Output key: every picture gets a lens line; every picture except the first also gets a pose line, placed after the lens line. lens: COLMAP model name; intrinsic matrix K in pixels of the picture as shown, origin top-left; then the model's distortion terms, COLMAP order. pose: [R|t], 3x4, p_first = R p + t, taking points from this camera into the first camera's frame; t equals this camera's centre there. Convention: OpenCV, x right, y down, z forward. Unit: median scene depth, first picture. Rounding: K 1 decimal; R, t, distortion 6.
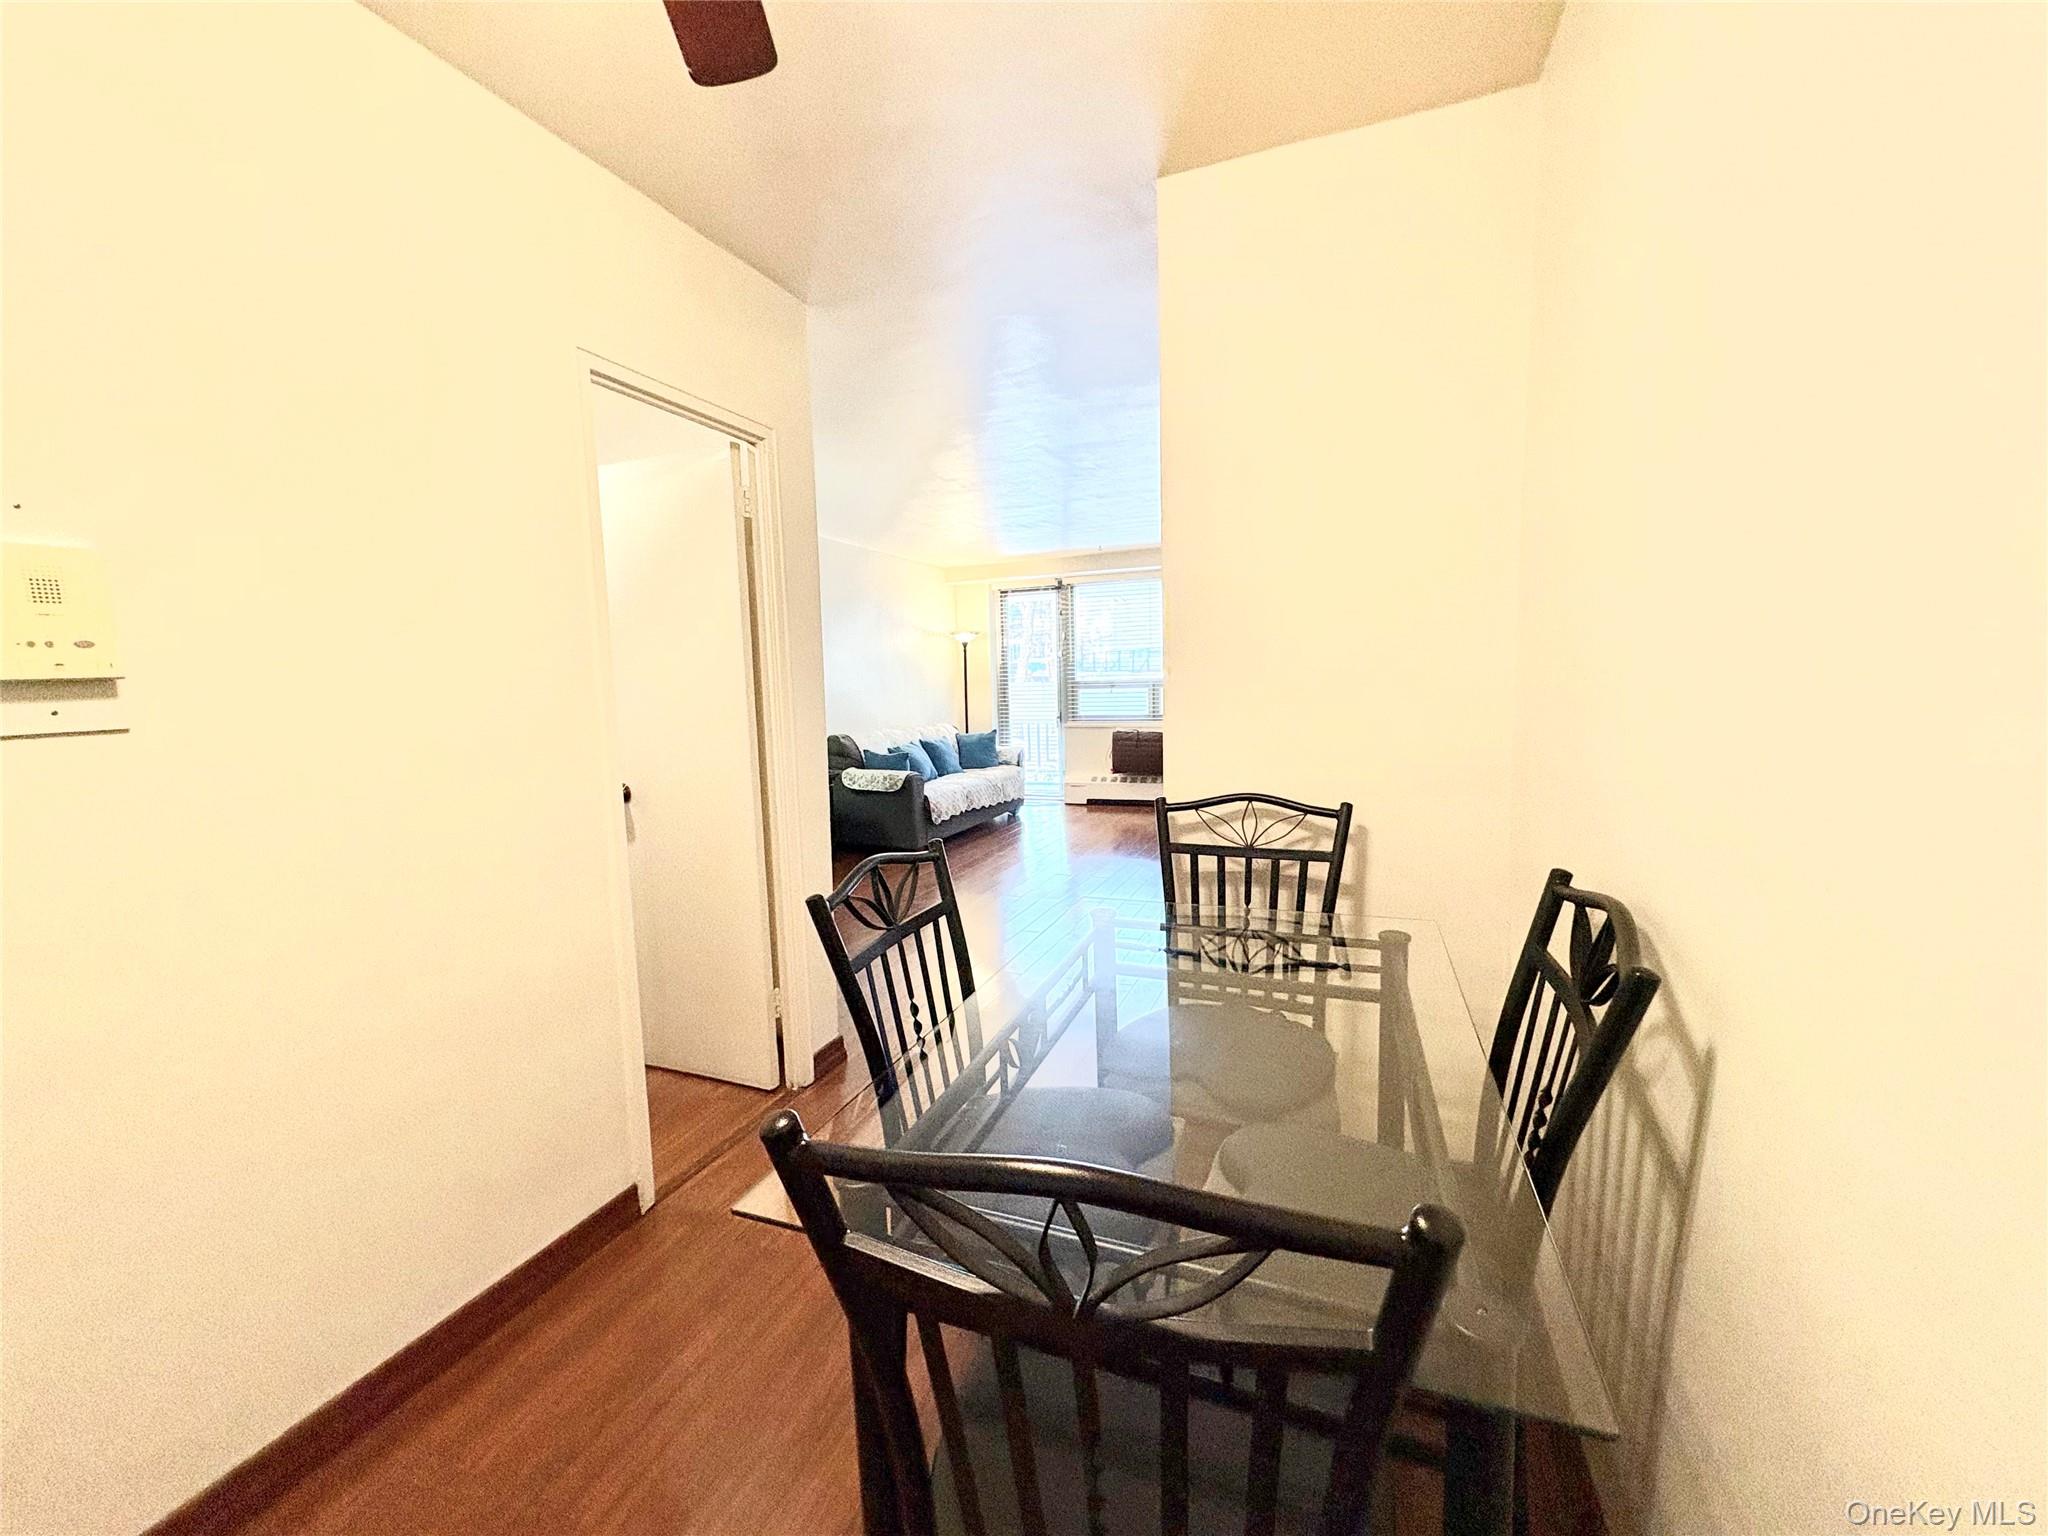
lens RADIAL K [[815.5, 0, 1022.9], [0, 815.5, 755.3], [0, 0, 1]] dist [0.004371, 0.000242]
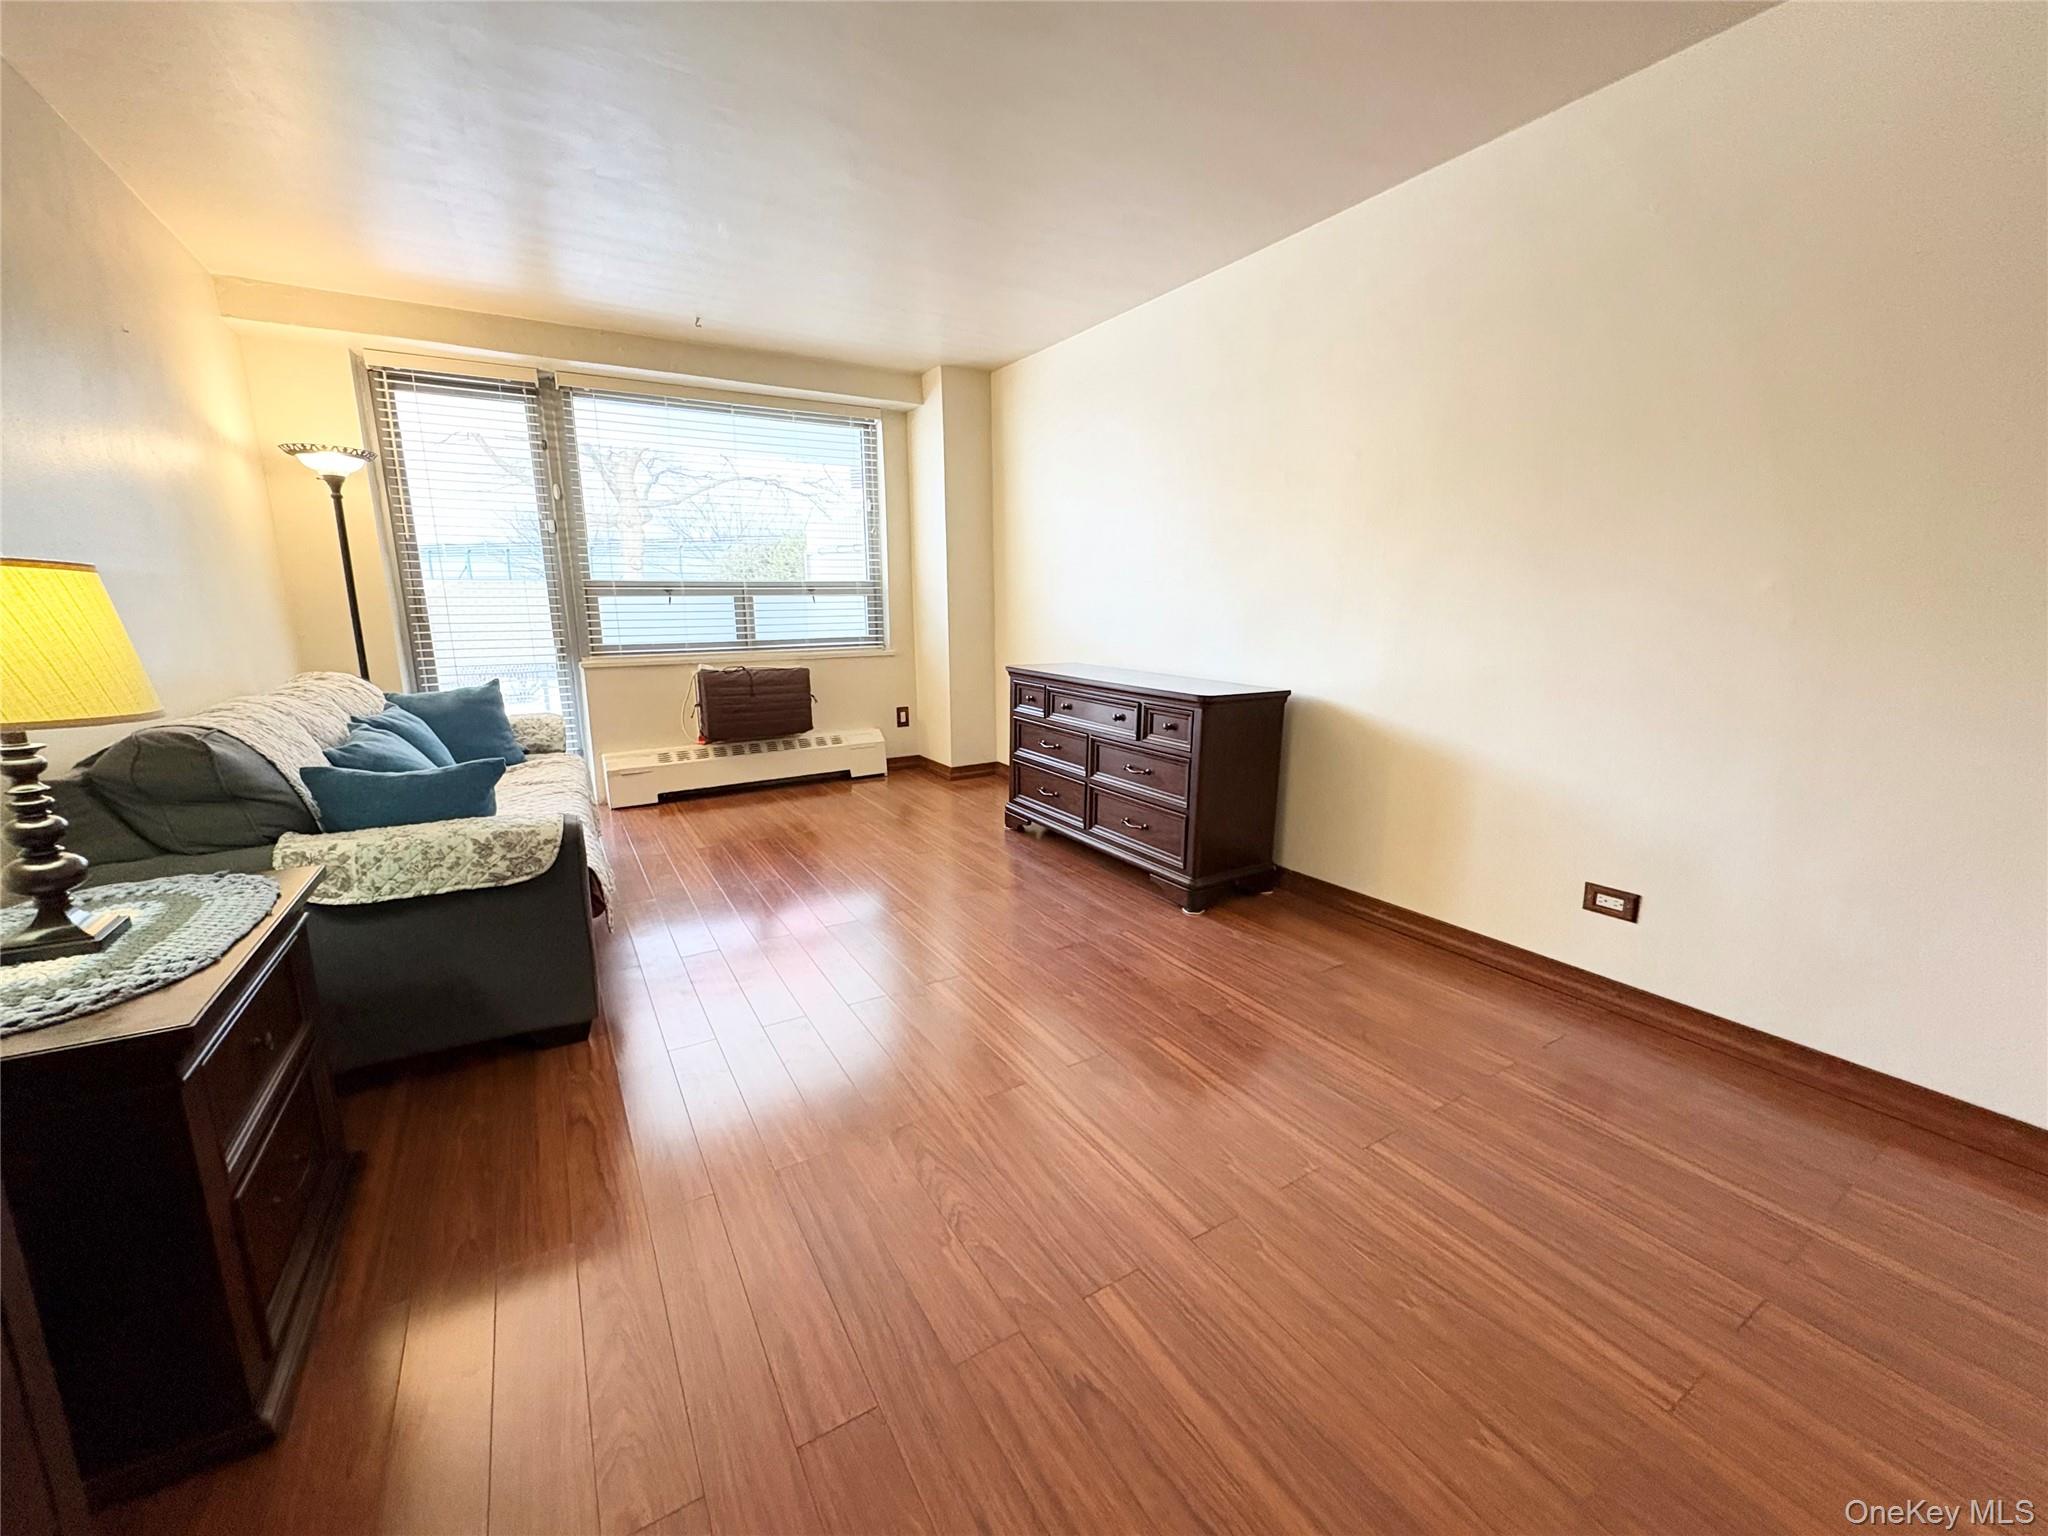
lens RADIAL K [[815.5, 0, 1024.0], [0, 815.5, 768.4], [0, 0, 1]] dist [0.004371, 0.000242]
pose [[0.605458, -0.143586, 0.782818, -0.235525], [0.061374, 0.989086, 0.133952, -0.027155], [-0.793507, -0.033058, 0.607662, 0.515671]]
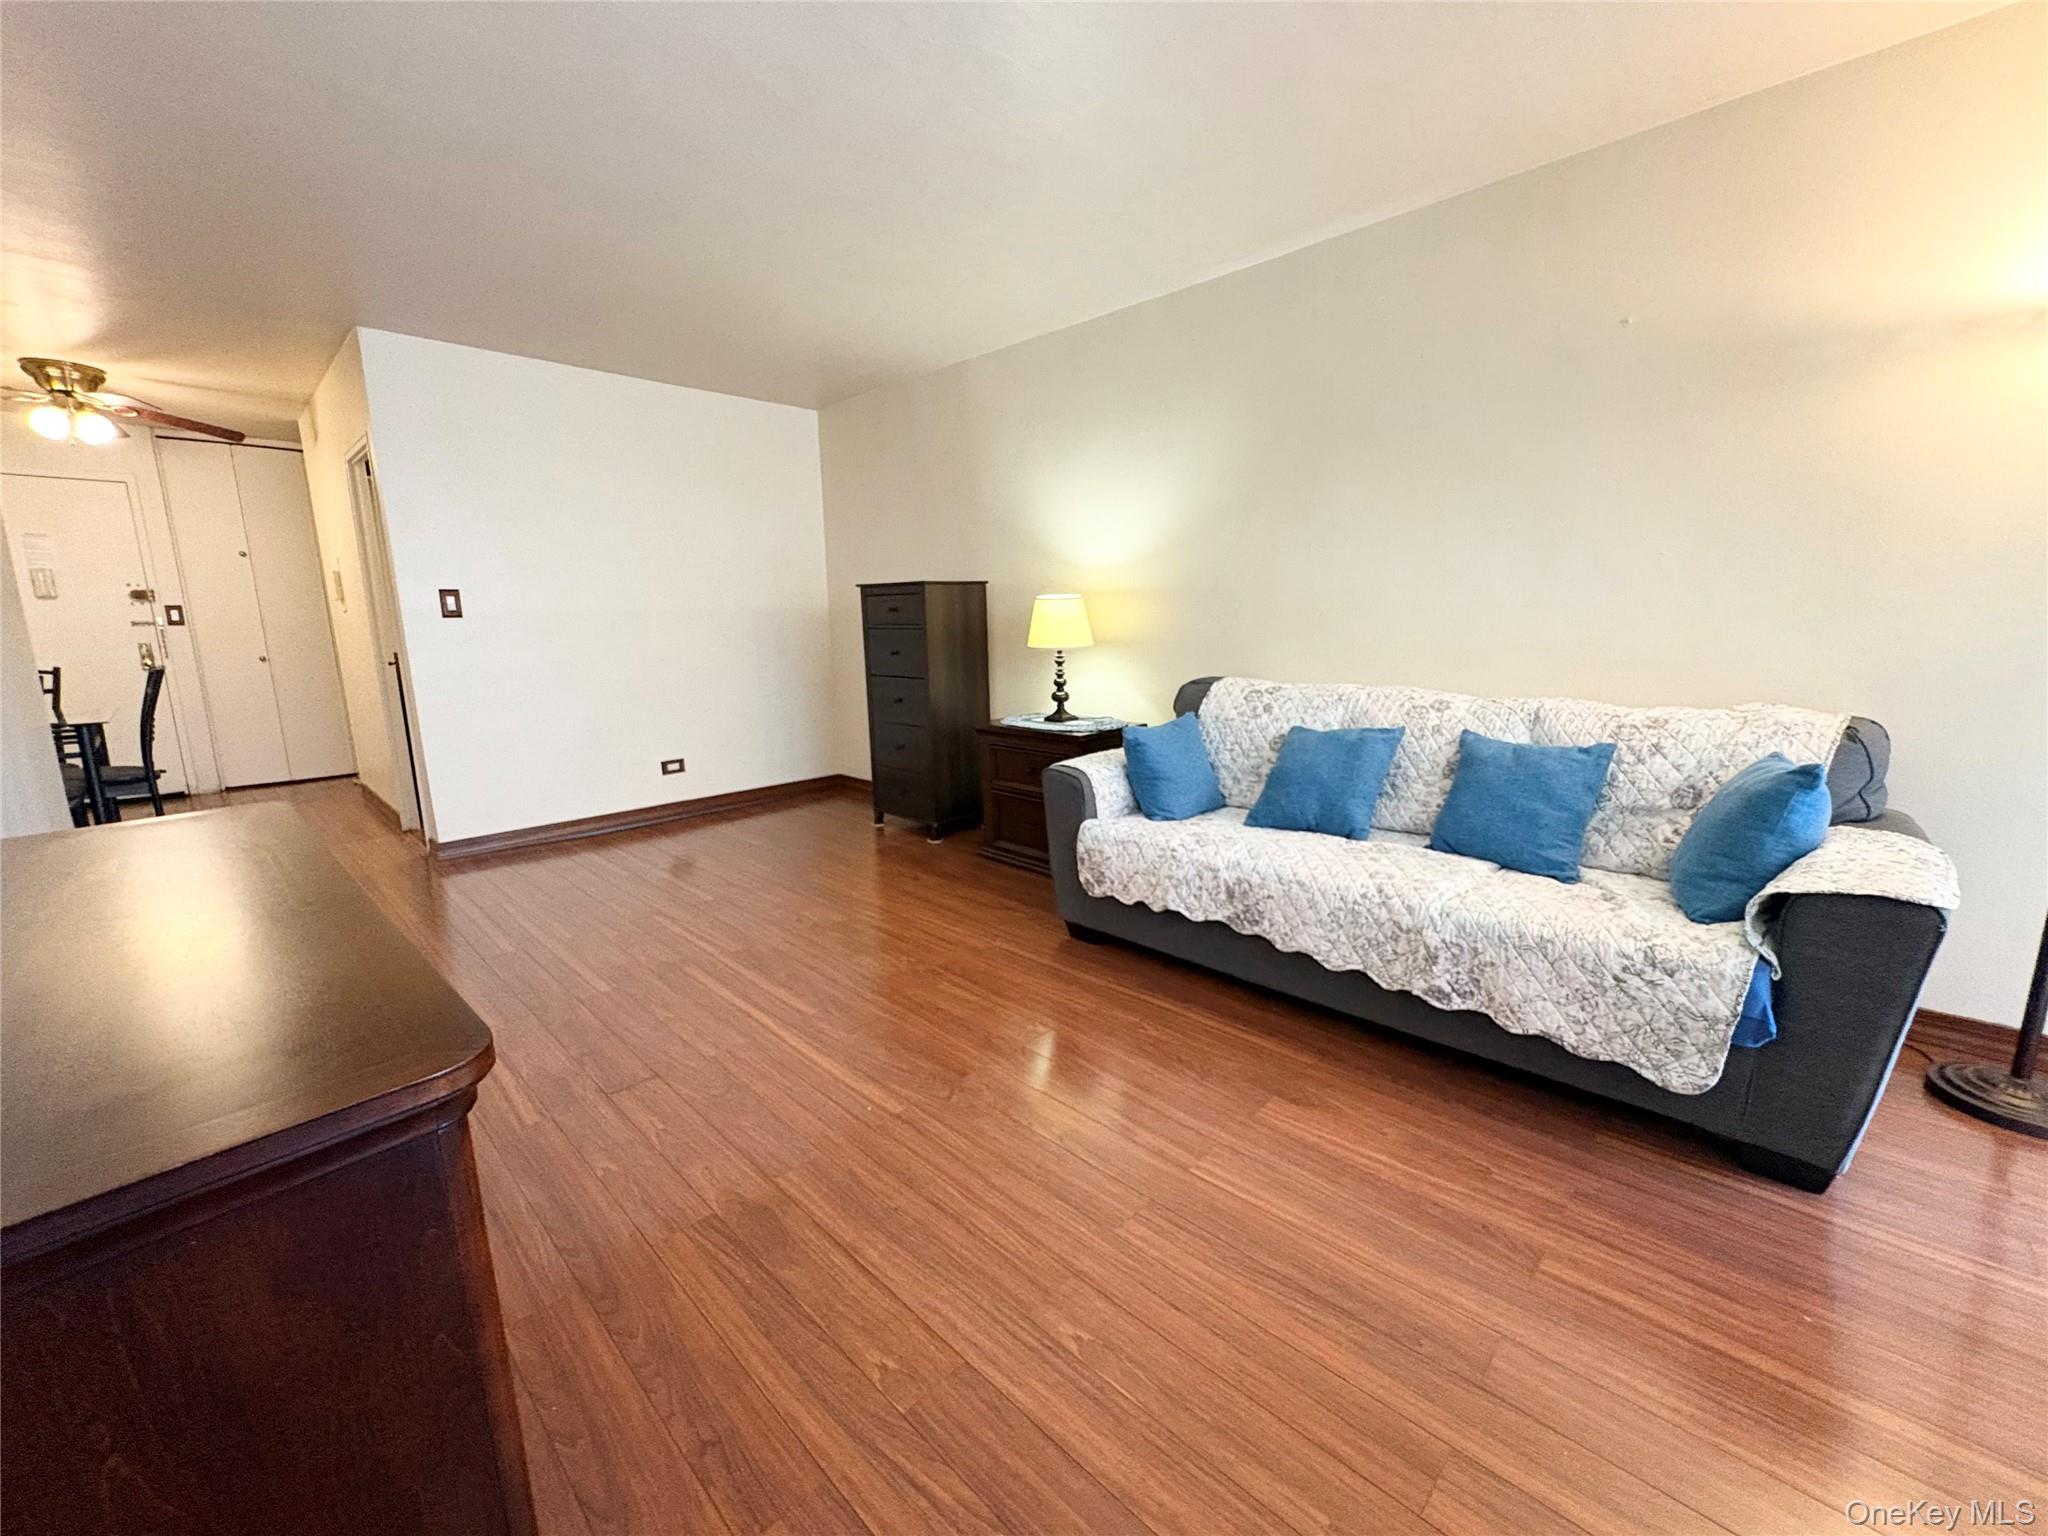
lens RADIAL K [[815.5, 0, 1021.2], [0, 815.5, 765.1], [0, 0, 1]] dist [0.004371, 0.000242]
pose [[-0.383475, 0.195392, -0.902646, 0.251307], [-0.054732, 0.970838, 0.233405, -0.072558], [0.921928, 0.138909, -0.361597, 0.942057]]
